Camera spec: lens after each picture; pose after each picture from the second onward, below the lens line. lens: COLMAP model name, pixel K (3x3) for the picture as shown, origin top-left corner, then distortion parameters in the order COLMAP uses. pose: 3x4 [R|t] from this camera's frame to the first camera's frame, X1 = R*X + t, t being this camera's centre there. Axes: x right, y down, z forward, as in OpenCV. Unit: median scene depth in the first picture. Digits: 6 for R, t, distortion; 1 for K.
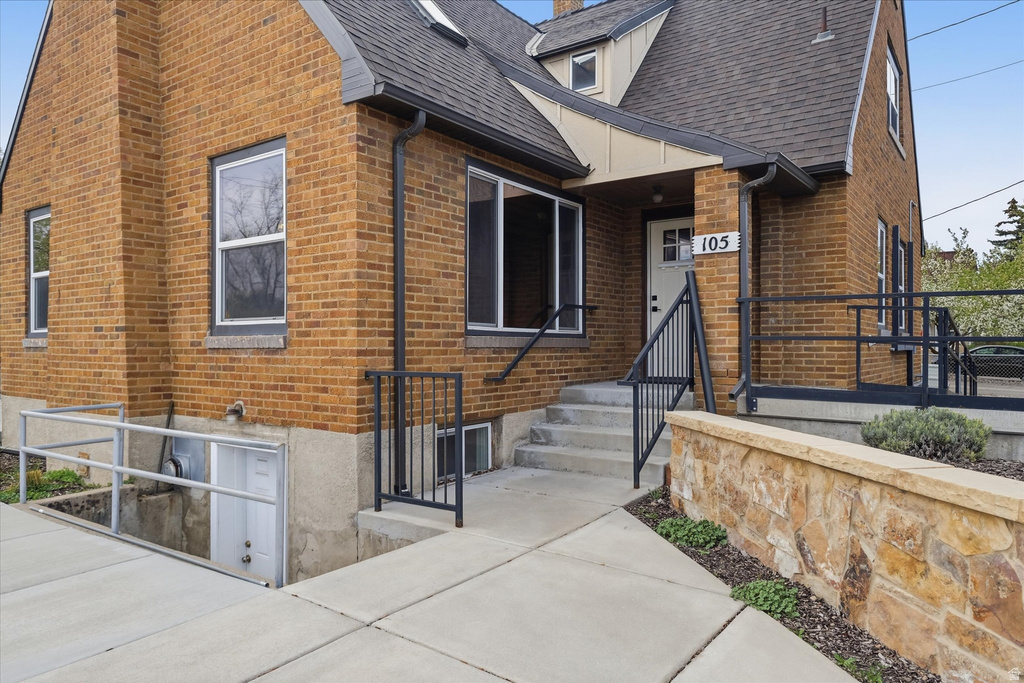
lens RADIAL K [[676.8, 0, 513.1], [0, 676.8, 348.8], [0, 0, 1]] dist [0.020001, 0.000637]
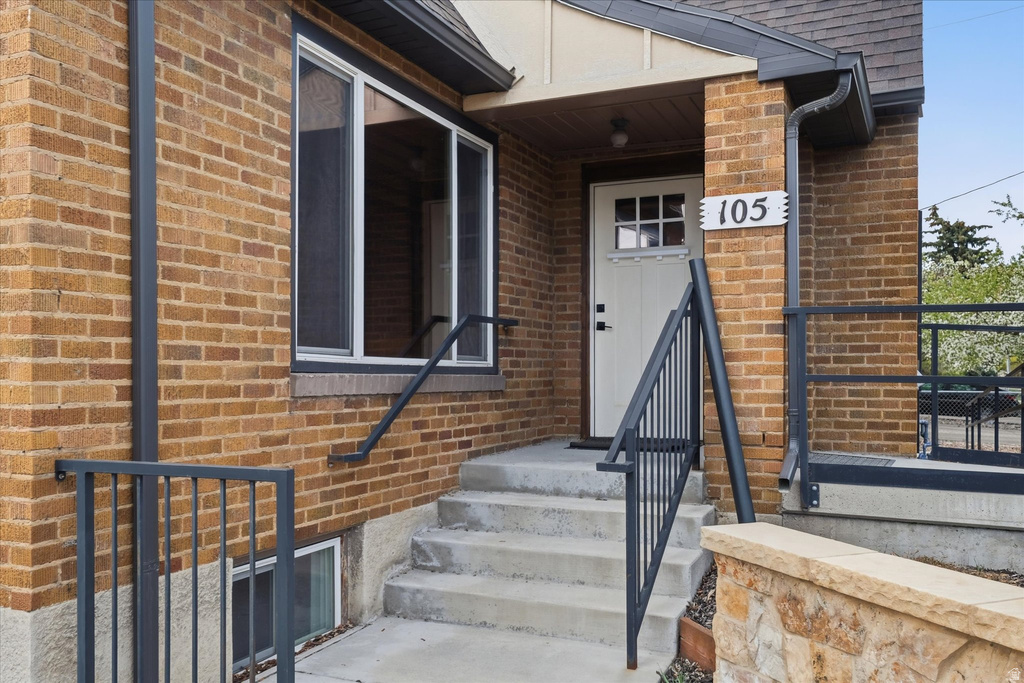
lens RADIAL K [[852.8, 0, 506.4], [0, 852.8, 379.2], [0, 0, 1]] dist [0.013559, 0.010860]
pose [[0.980652, 0.000403, 0.195760, -0.037228], [-0.000818, 0.999998, 0.002041, -0.015849], [-0.195759, -0.002162, 0.980650, 0.339943]]
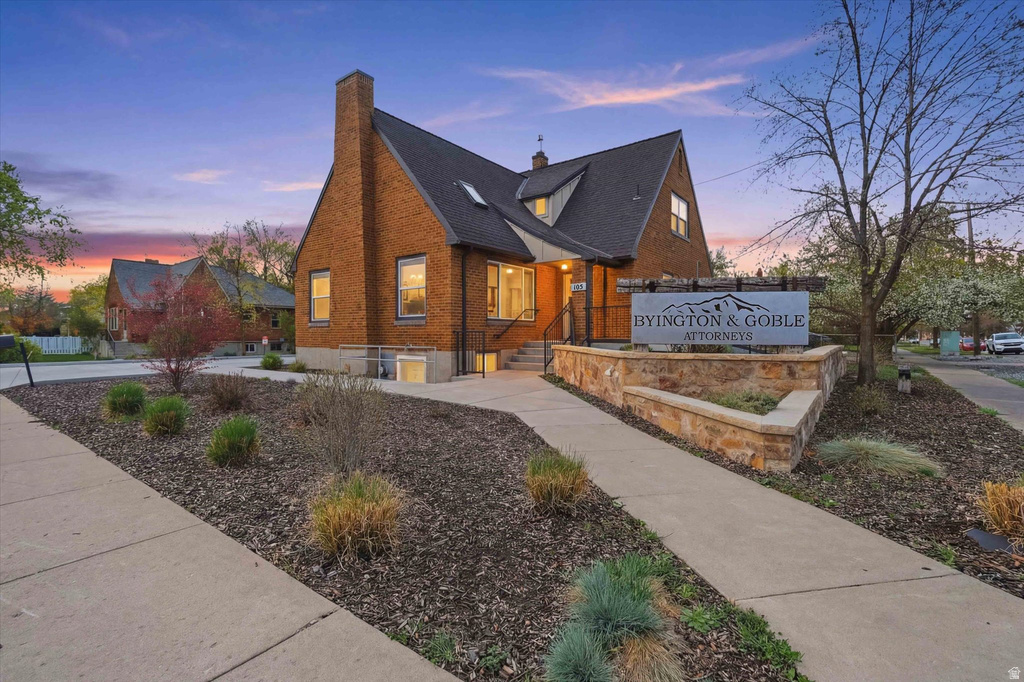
lens RADIAL K [[452.6, 0, 517.3], [0, 452.6, 344.4], [0, 0, 1]] dist [-0.005615, 0.000625]
pose [[0.999746, -0.000113, -0.022549, 0.094332], [0.000466, 0.999878, 0.015639, 0.049168], [0.022544, -0.015646, 0.999623, -0.846691]]
